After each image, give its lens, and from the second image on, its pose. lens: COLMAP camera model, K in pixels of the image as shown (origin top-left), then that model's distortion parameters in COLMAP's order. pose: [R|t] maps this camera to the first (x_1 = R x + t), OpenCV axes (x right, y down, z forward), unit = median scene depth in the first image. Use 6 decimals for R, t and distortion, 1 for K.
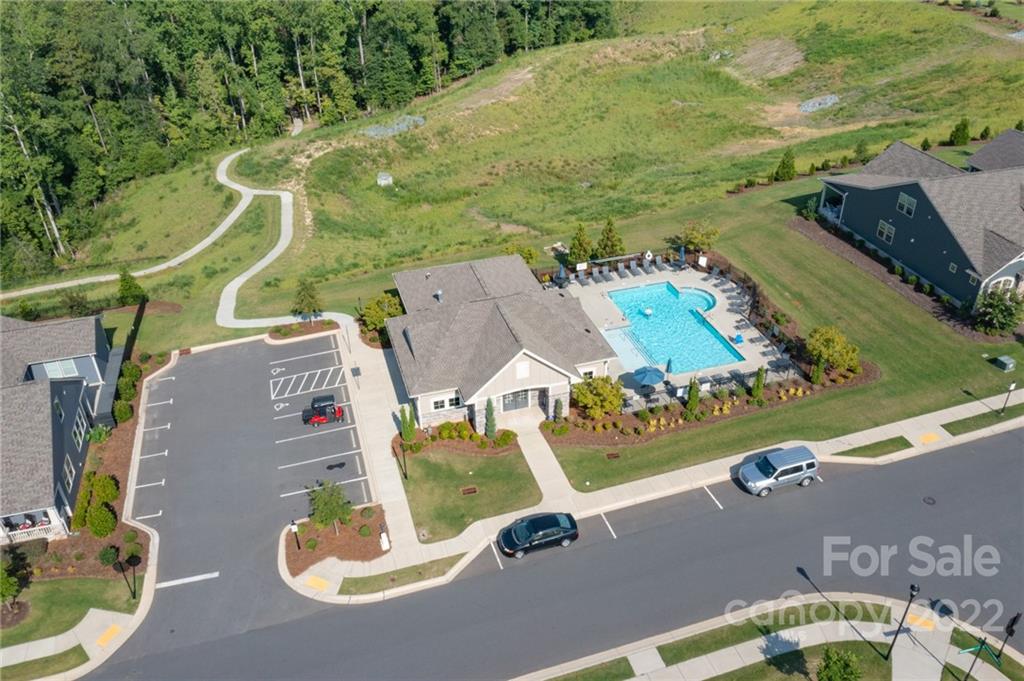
lens RADIAL K [[819.0, 0, 513.2], [0, 819.0, 340.2], [0, 0, 1]] dist [-0.005473, -0.004018]
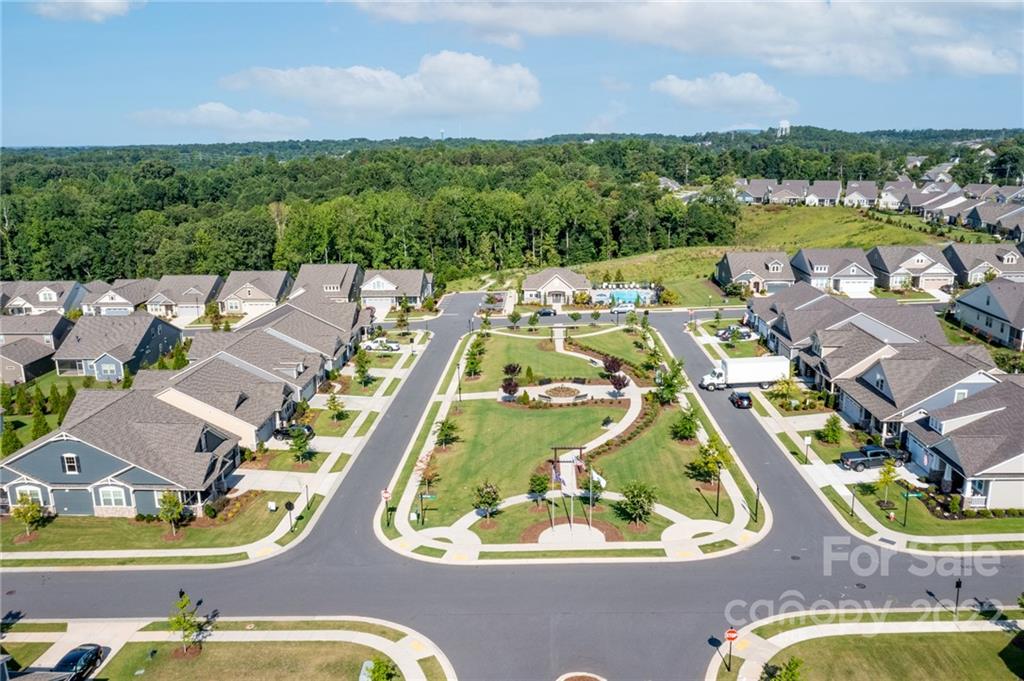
lens RADIAL K [[819.0, 0, 511.9], [0, 819.0, 340.4], [0, 0, 1]] dist [-0.005473, -0.004018]
pose [[0.945351, 0.080694, -0.315910, 0.313626], [-0.174828, 0.943285, -0.282221, 0.423695], [0.275220, 0.322028, 0.905843, -0.668461]]
